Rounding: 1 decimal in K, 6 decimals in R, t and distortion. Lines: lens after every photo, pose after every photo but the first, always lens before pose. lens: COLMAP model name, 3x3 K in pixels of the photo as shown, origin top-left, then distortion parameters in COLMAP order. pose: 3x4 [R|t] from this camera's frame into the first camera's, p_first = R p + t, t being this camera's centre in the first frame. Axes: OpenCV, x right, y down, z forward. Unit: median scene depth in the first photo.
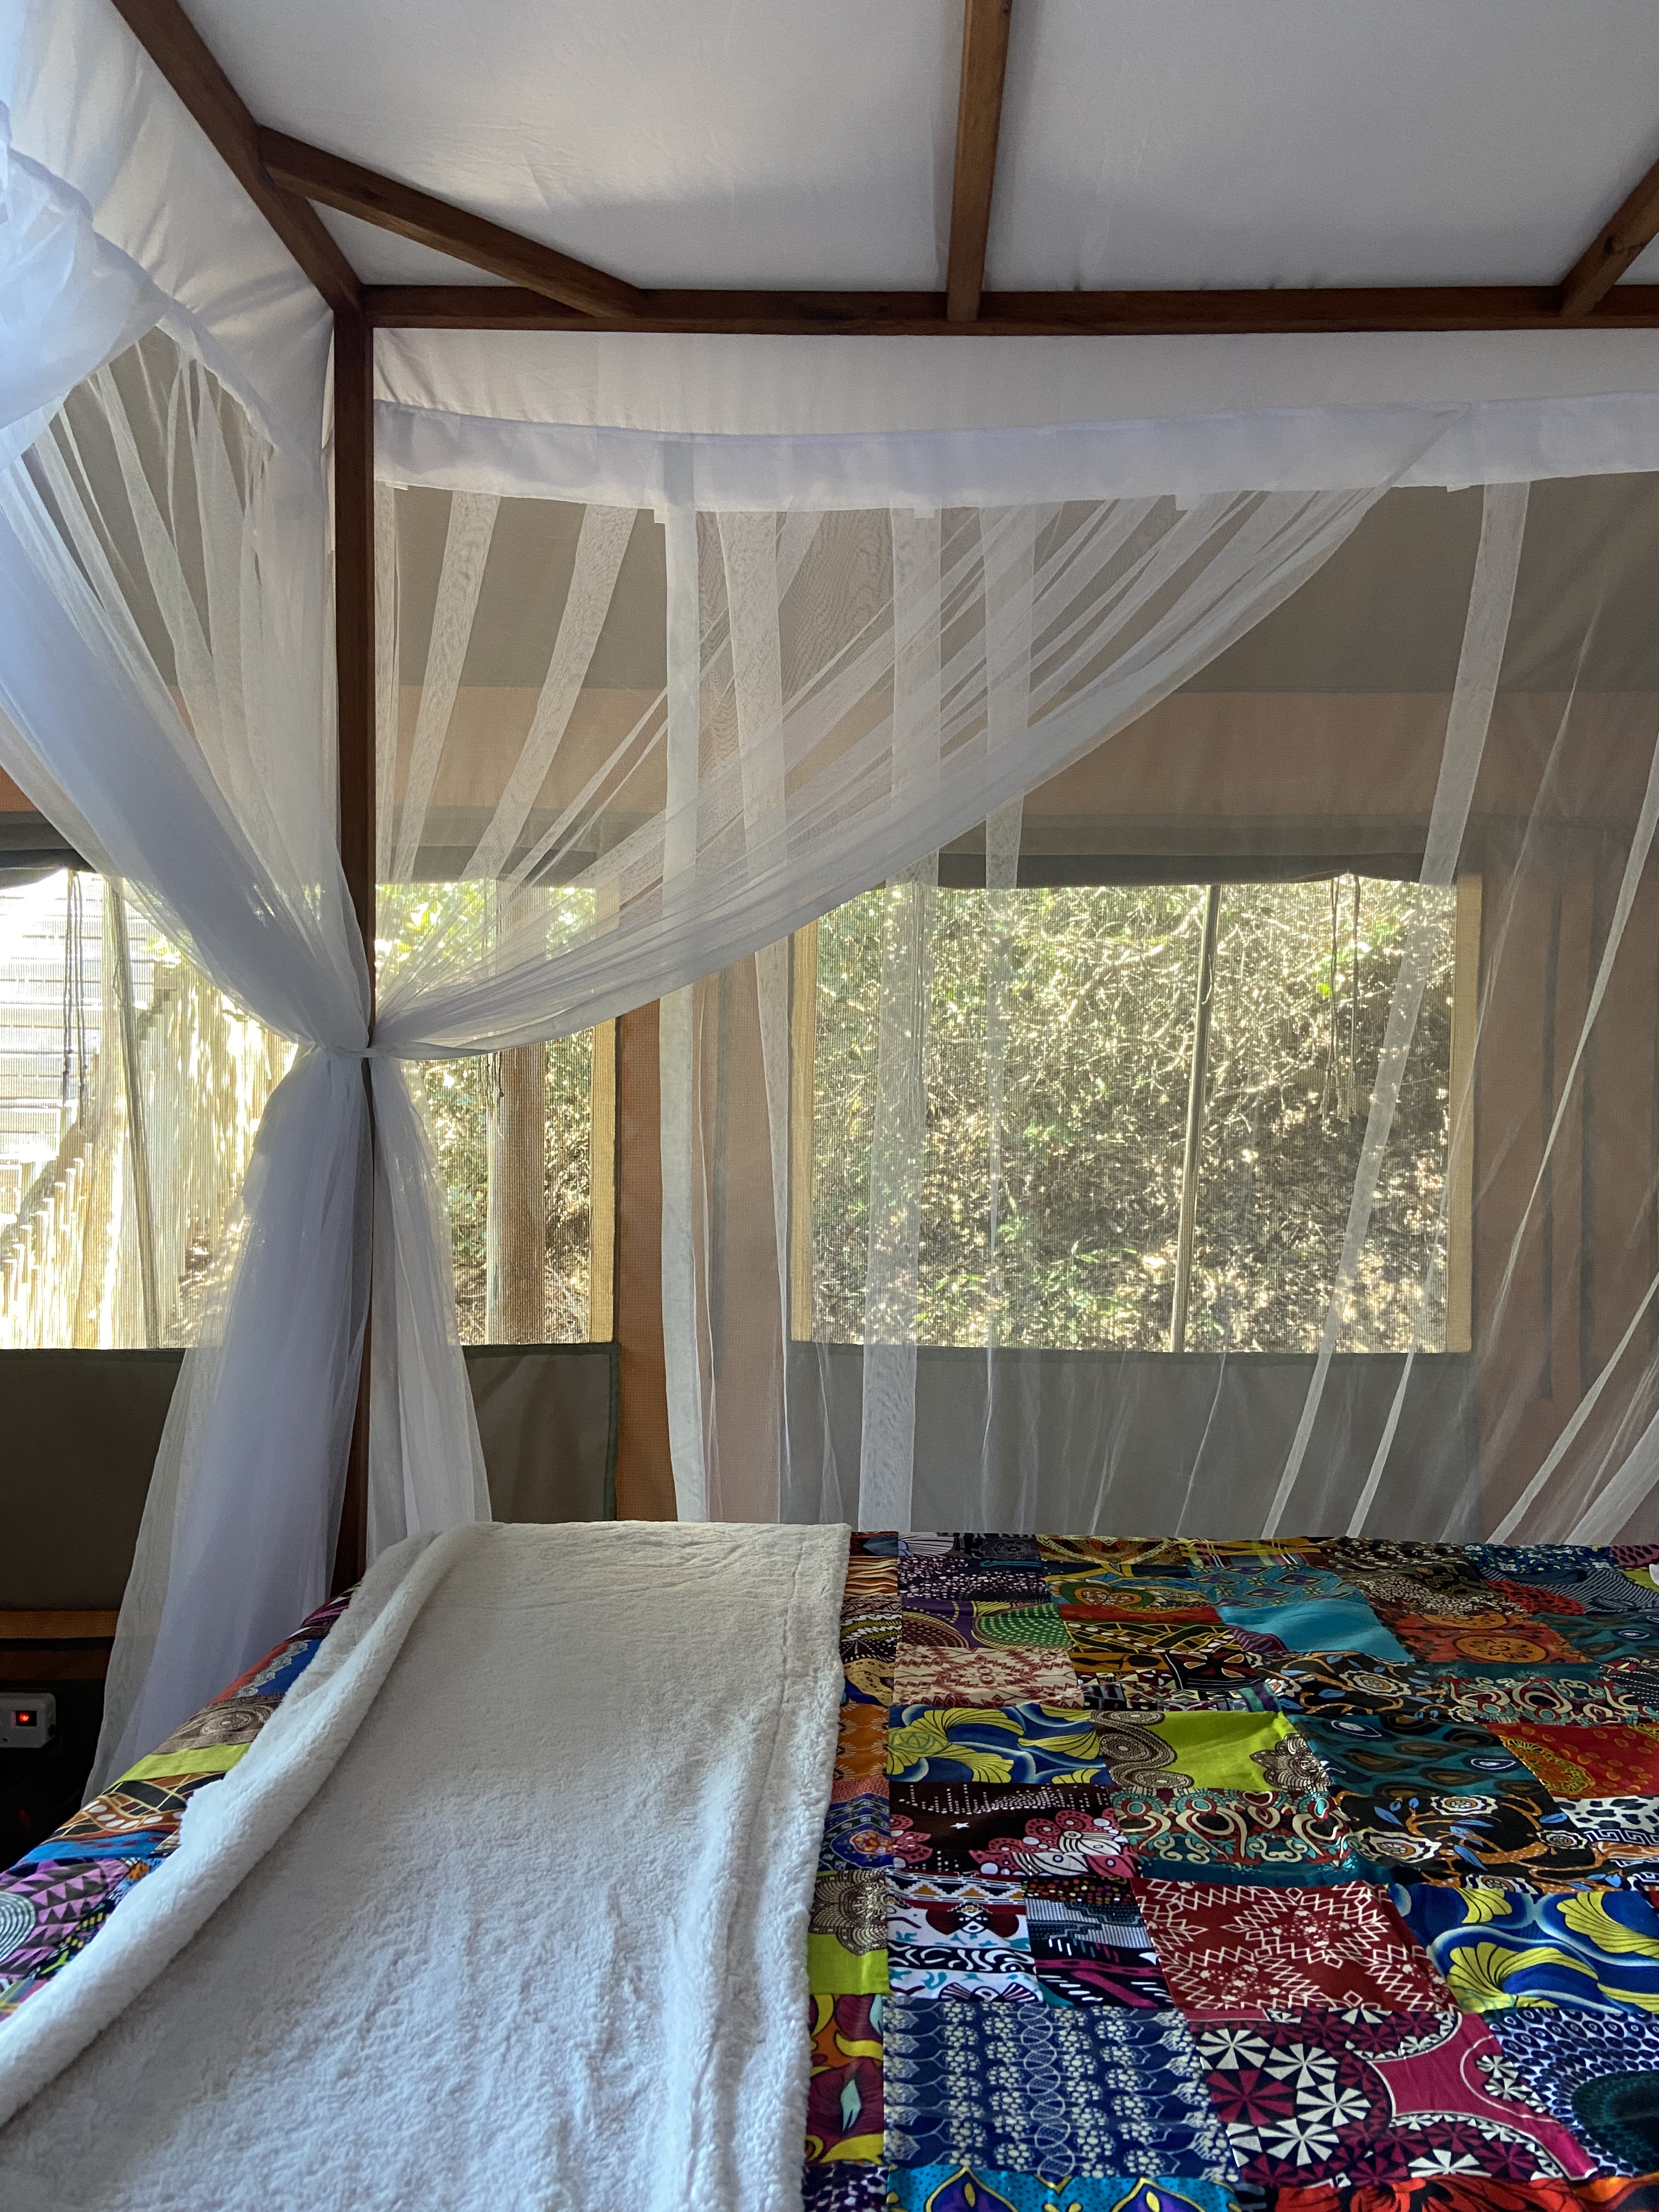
lens RADIAL K [[1686.4, 0, 829.5], [0, 1686.4, 1106.0], [0, 0, 1]] dist [0.089803, -0.079243]
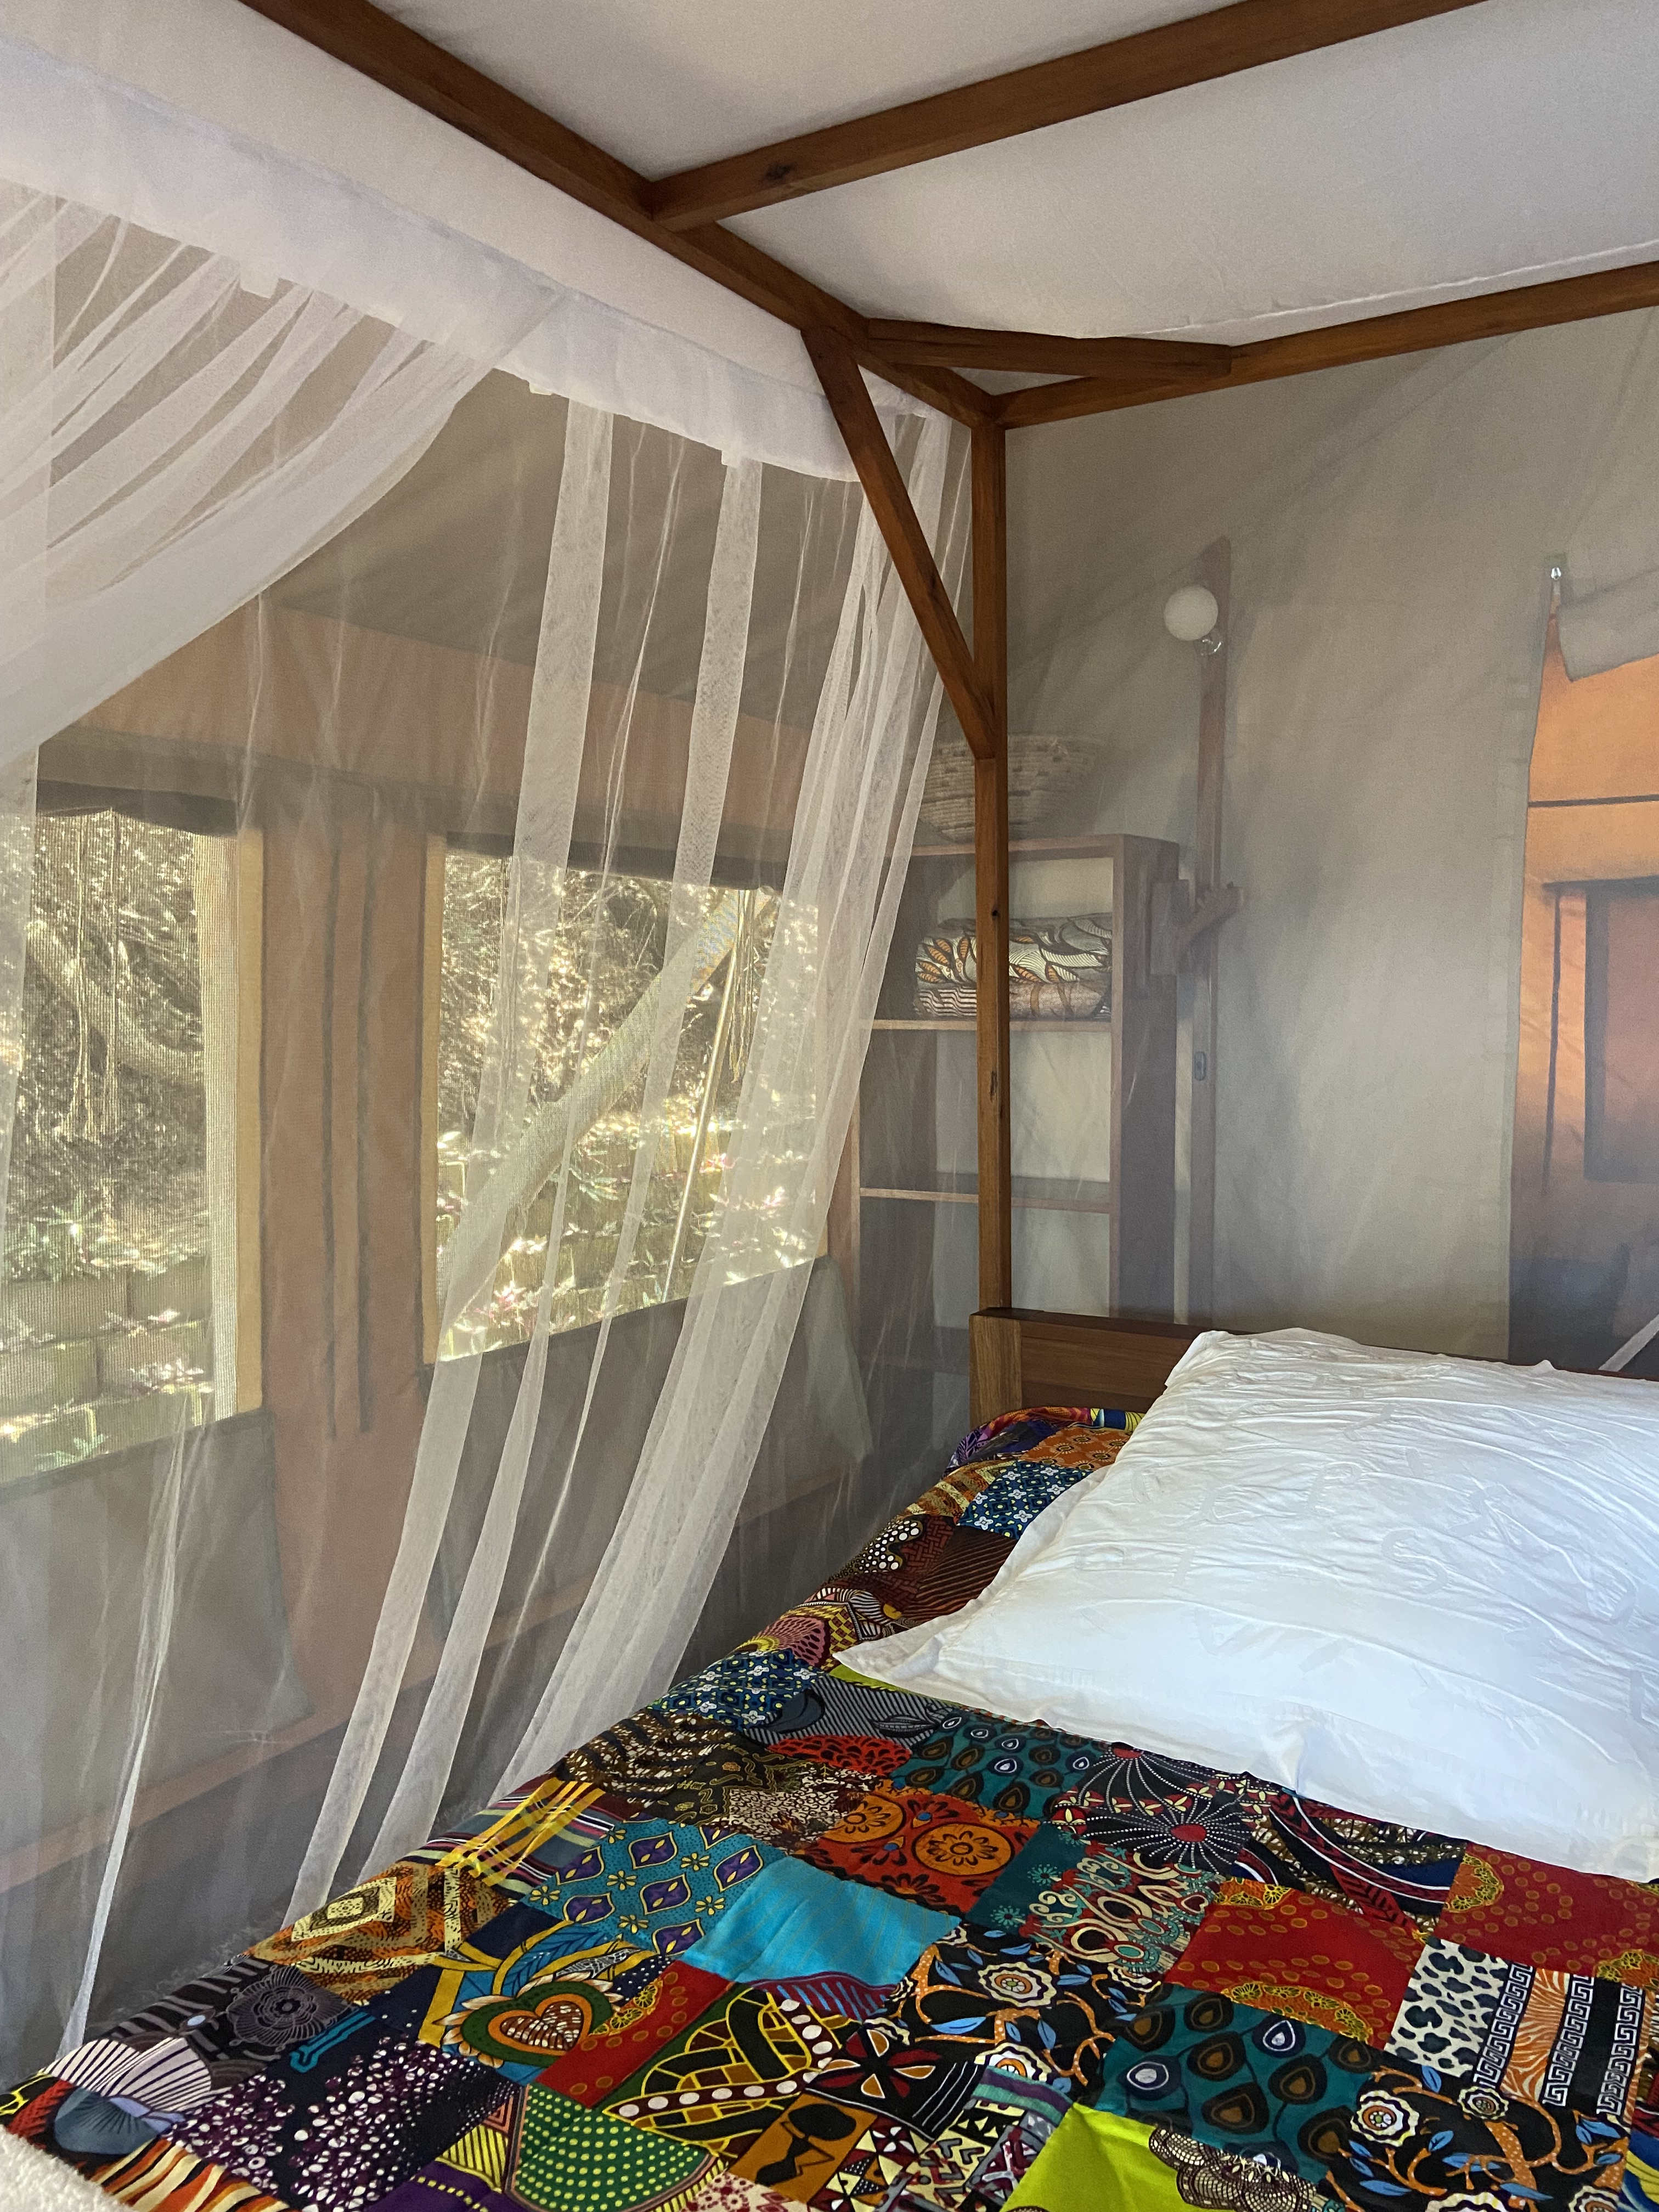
lens RADIAL K [[1719.8, 0, 829.5], [0, 1719.8, 1106.0], [0, 0, 1]] dist [0.096739, -0.115605]
pose [[0.490012, -0.090983, 0.866955, -0.388464], [0.007125, 0.994923, 0.100386, -0.155424], [-0.871687, -0.043013, 0.488173, 0.650179]]
